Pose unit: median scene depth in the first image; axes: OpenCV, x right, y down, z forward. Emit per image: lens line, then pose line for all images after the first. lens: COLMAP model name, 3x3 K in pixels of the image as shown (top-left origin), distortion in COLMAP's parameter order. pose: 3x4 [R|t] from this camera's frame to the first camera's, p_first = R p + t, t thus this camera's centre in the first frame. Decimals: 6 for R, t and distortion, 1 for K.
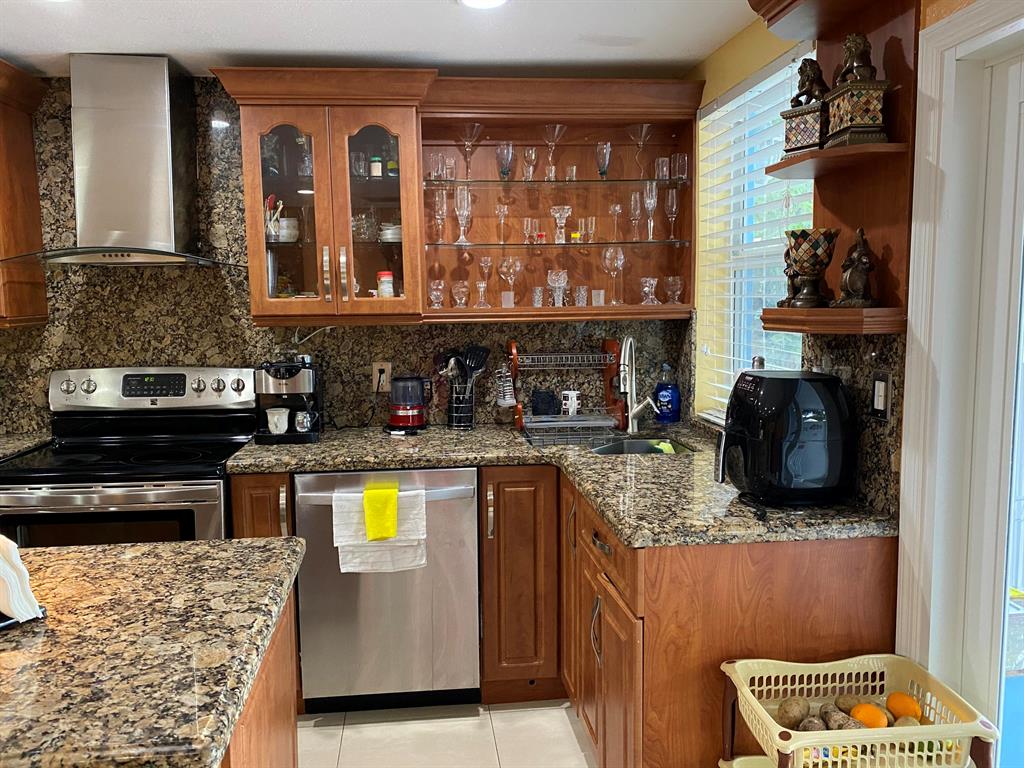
lens RADIAL K [[772.2, 0, 508.4], [0, 772.2, 387.2], [0, 0, 1]] dist [0.035204, -0.047733]
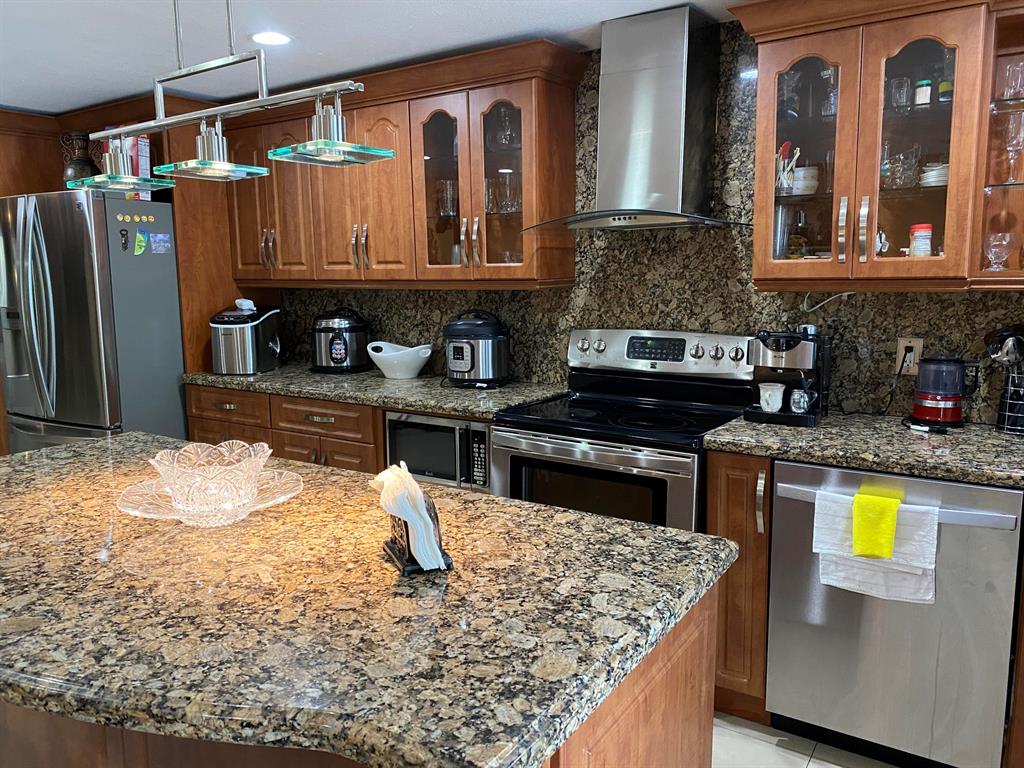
lens RADIAL K [[772.2, 0, 517.7], [0, 772.2, 381.9], [0, 0, 1]] dist [0.035204, -0.047733]
pose [[0.767183, 0.092770, -0.634684, 0.045563], [-0.069506, 0.995683, 0.061520, -0.009178], [0.637651, -0.003083, 0.770319, 0.125470]]
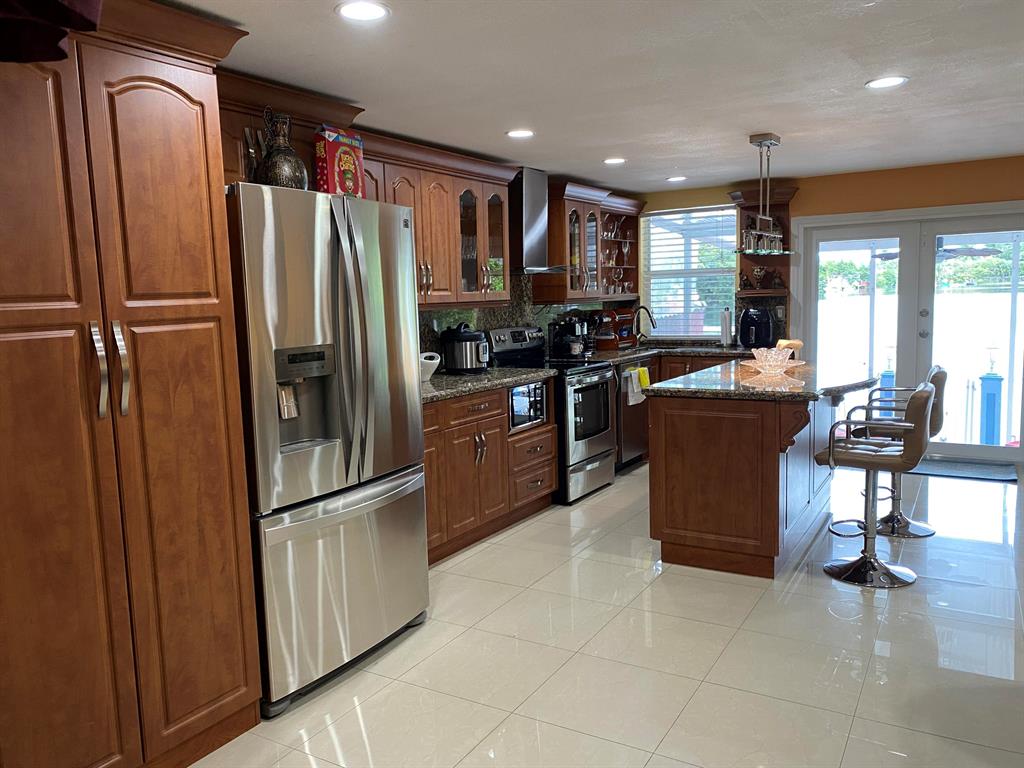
lens RADIAL K [[772.2, 0, 513.1], [0, 772.2, 383.7], [0, 0, 1]] dist [0.035204, -0.047733]
pose [[0.616302, -0.097271, 0.781480, -2.065600], [0.111894, 0.993091, 0.035366, 0.045815], [-0.779520, 0.065646, 0.622928, -0.171186]]
